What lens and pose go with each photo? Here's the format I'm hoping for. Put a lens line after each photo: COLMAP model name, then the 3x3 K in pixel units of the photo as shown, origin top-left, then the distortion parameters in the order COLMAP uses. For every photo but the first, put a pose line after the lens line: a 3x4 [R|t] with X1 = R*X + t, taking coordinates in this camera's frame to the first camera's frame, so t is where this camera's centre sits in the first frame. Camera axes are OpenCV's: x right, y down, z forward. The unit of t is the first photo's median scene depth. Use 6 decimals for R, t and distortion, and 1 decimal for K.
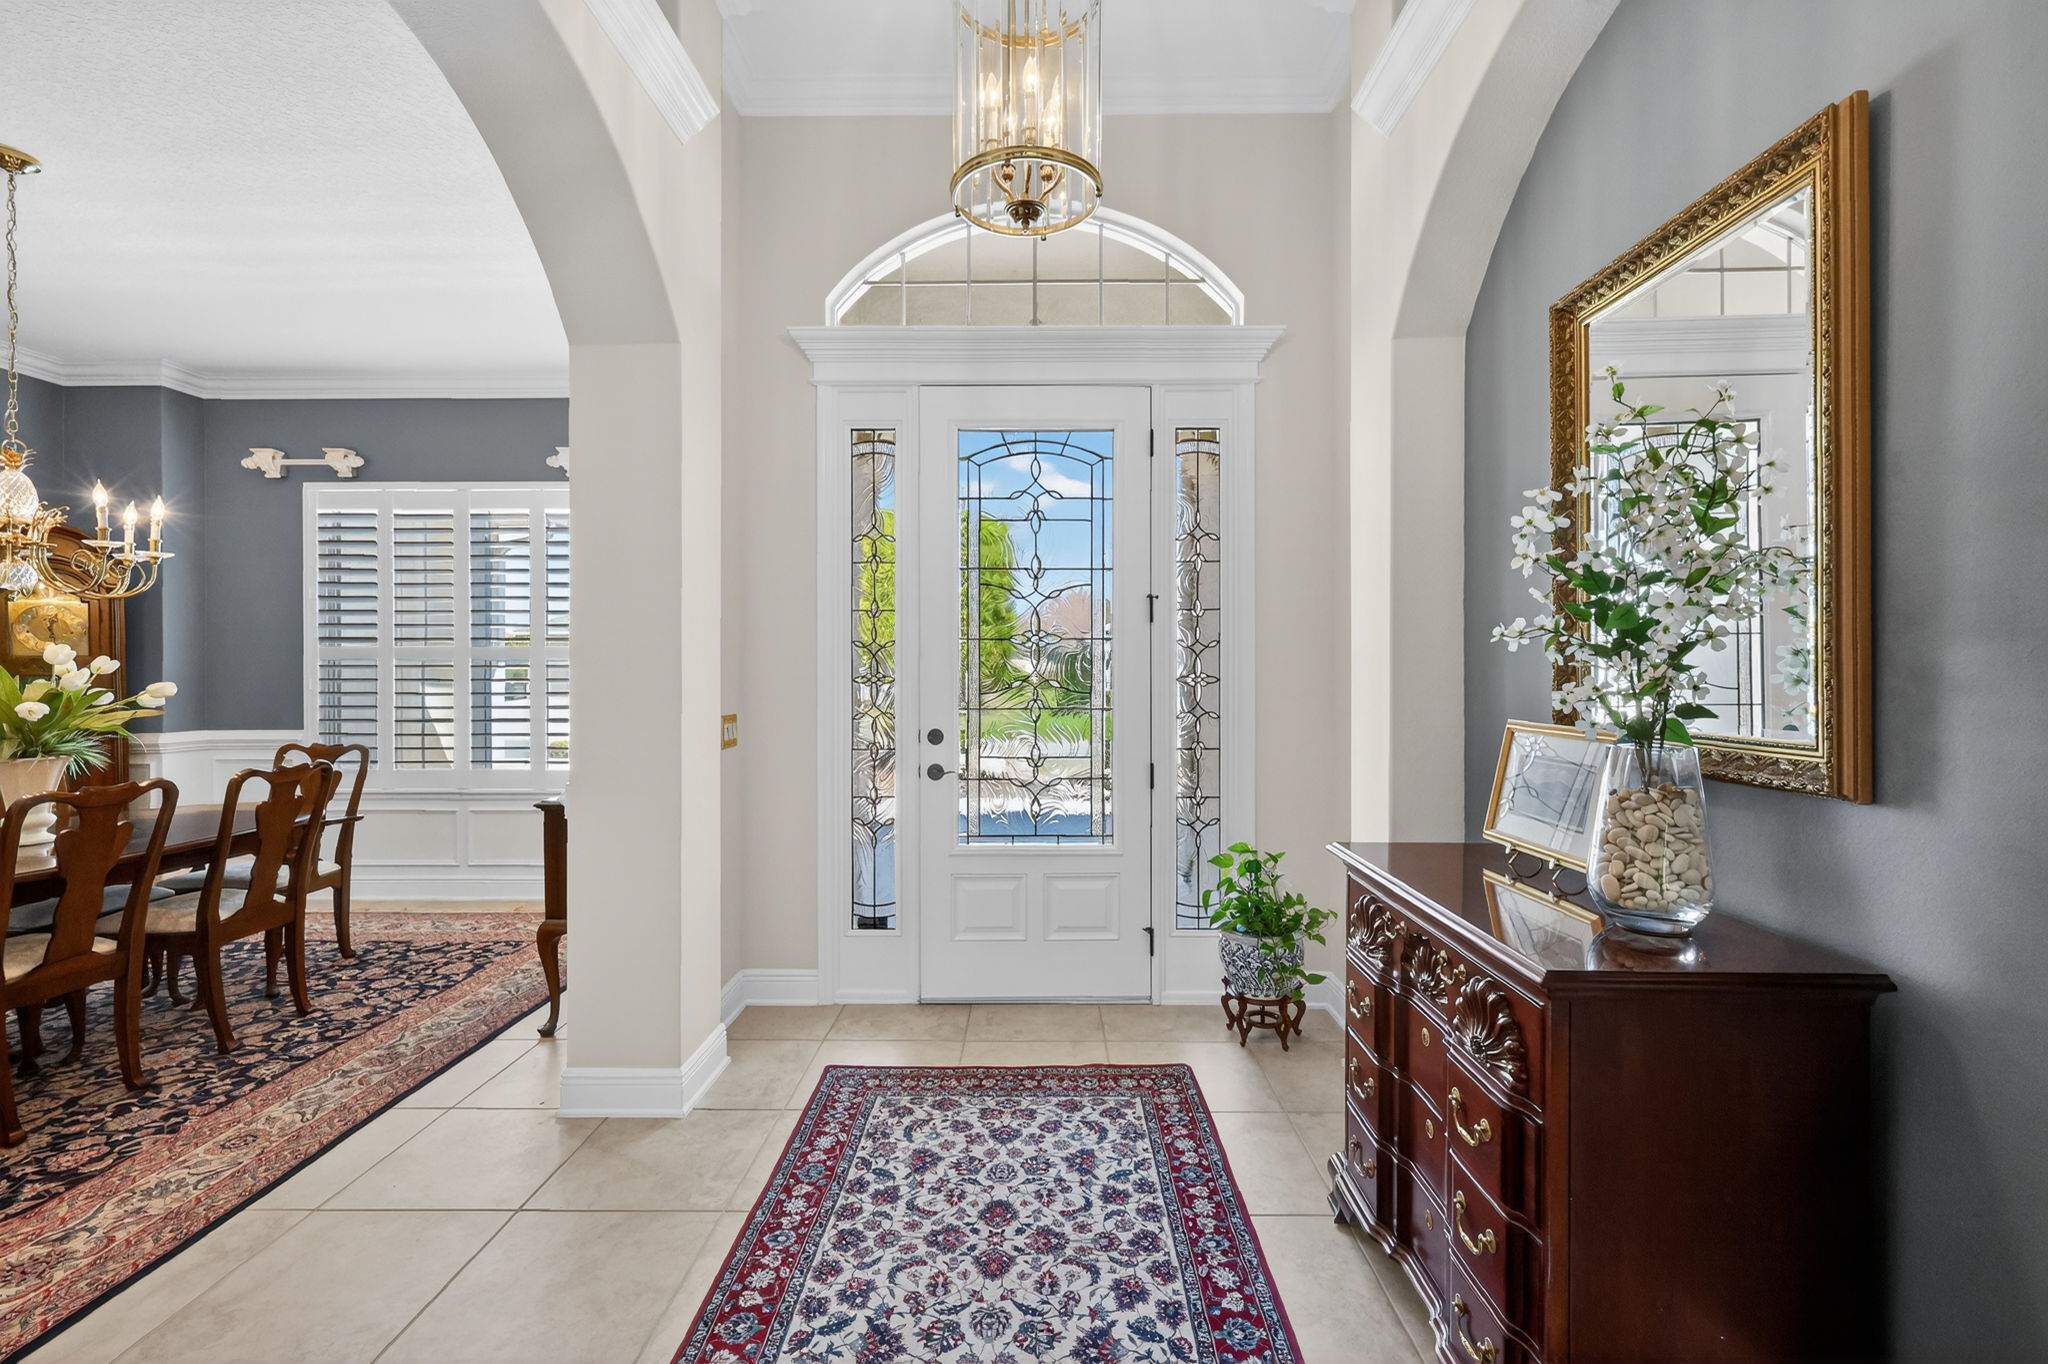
lens RADIAL K [[895.2, 0, 1031.0], [0, 895.2, 656.1], [0, 0, 1]] dist [0.001572, 0.000553]
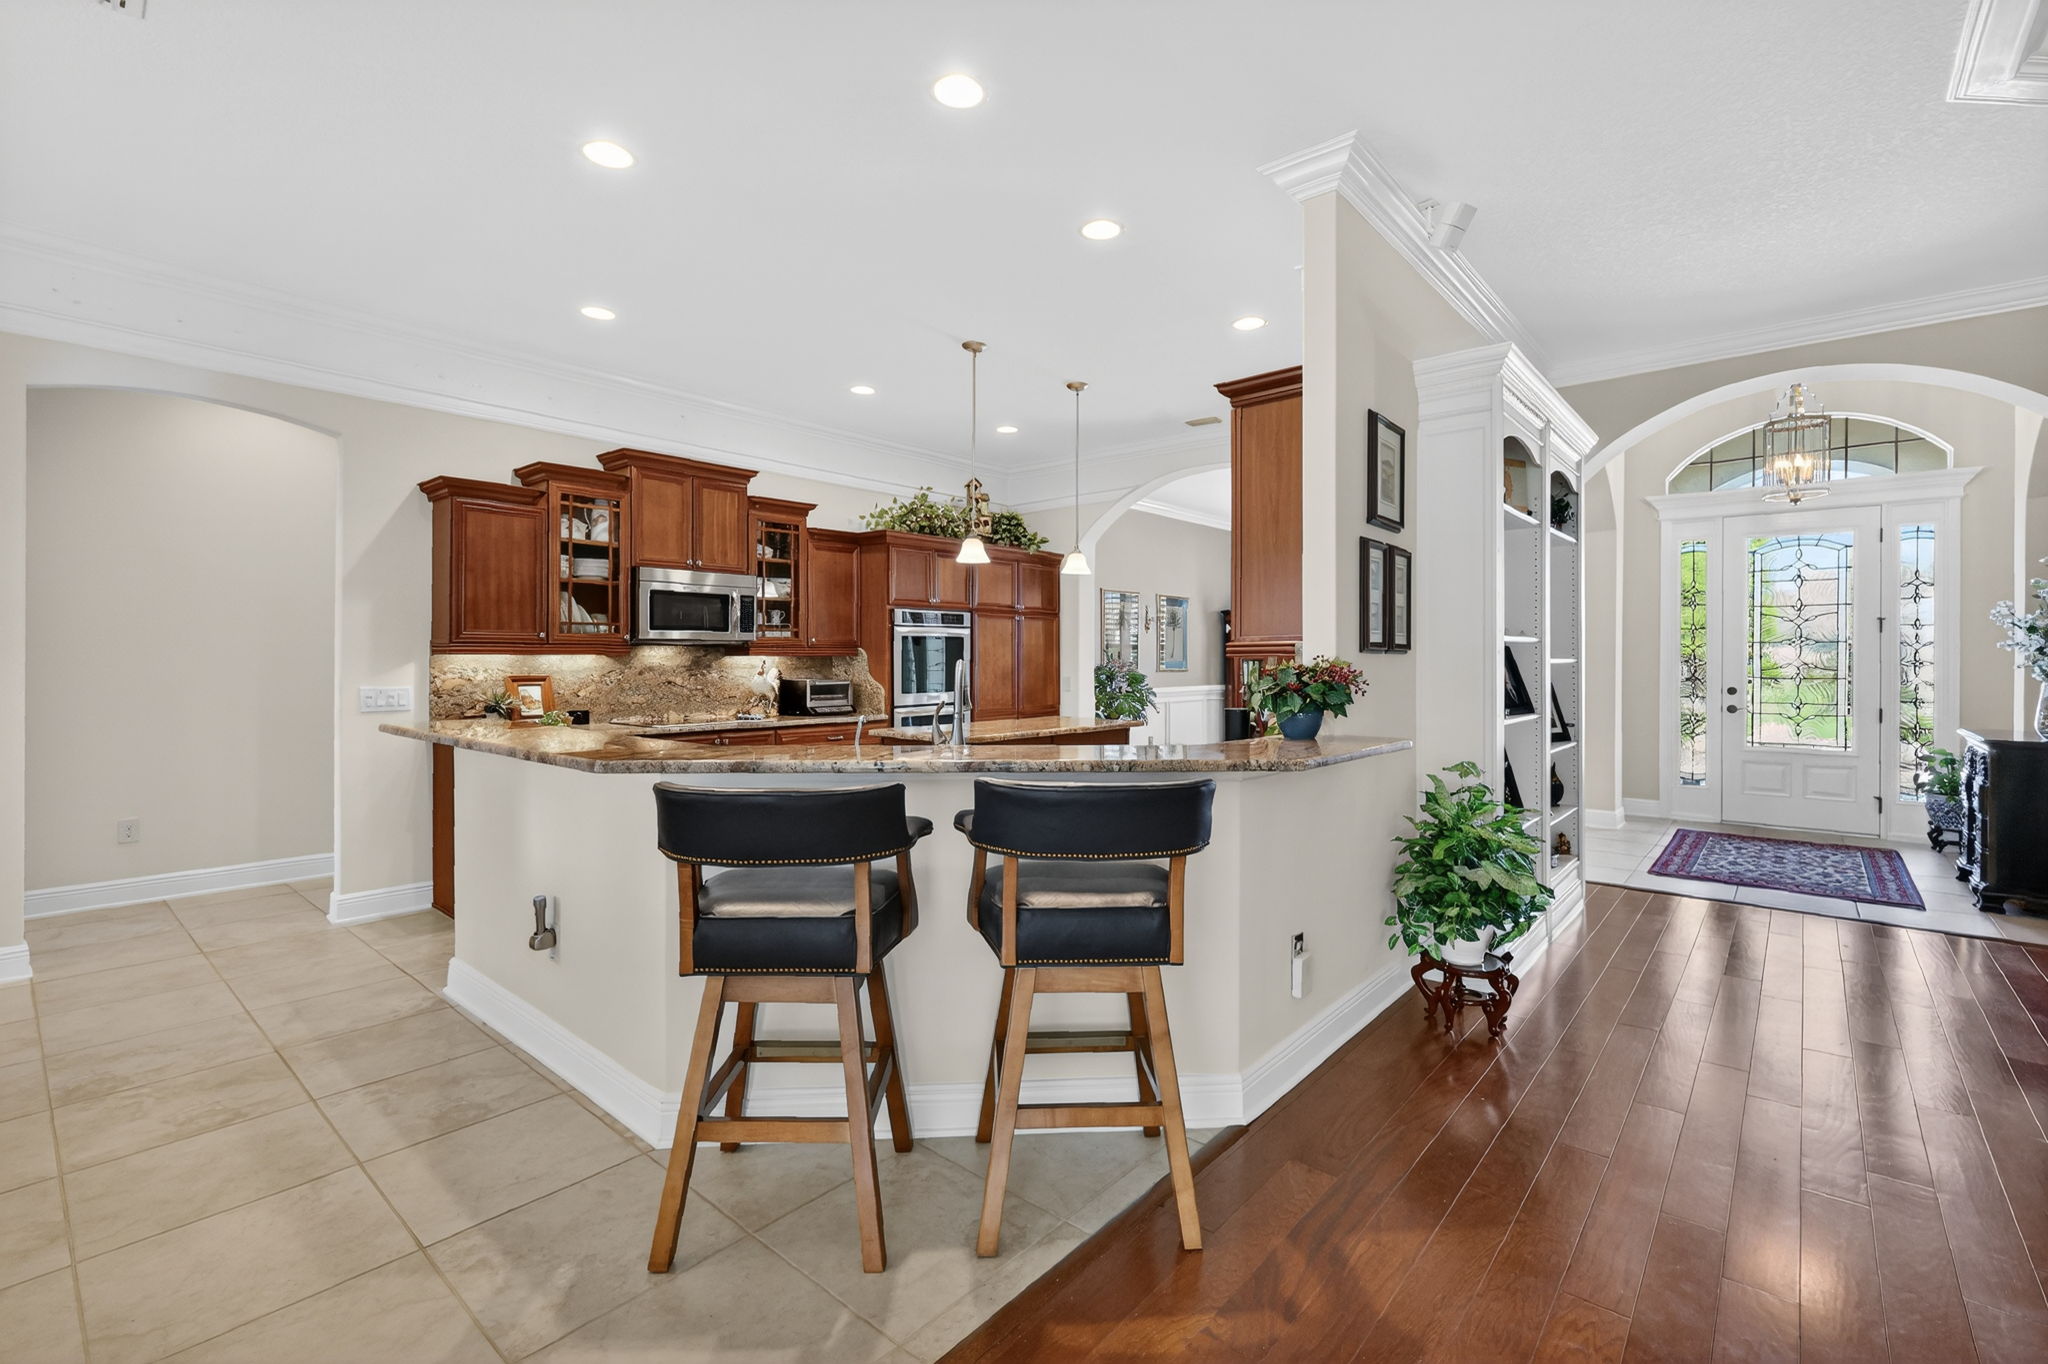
lens RADIAL K [[895.2, 0, 1031.0], [0, 895.2, 656.1], [0, 0, 1]] dist [0.001572, 0.000553]
pose [[0.765058, 0.002124, -0.643957, -0.015118], [0.001976, 0.999982, 0.005647, -0.003007], [0.643958, -0.005593, 0.765040, -1.556854]]
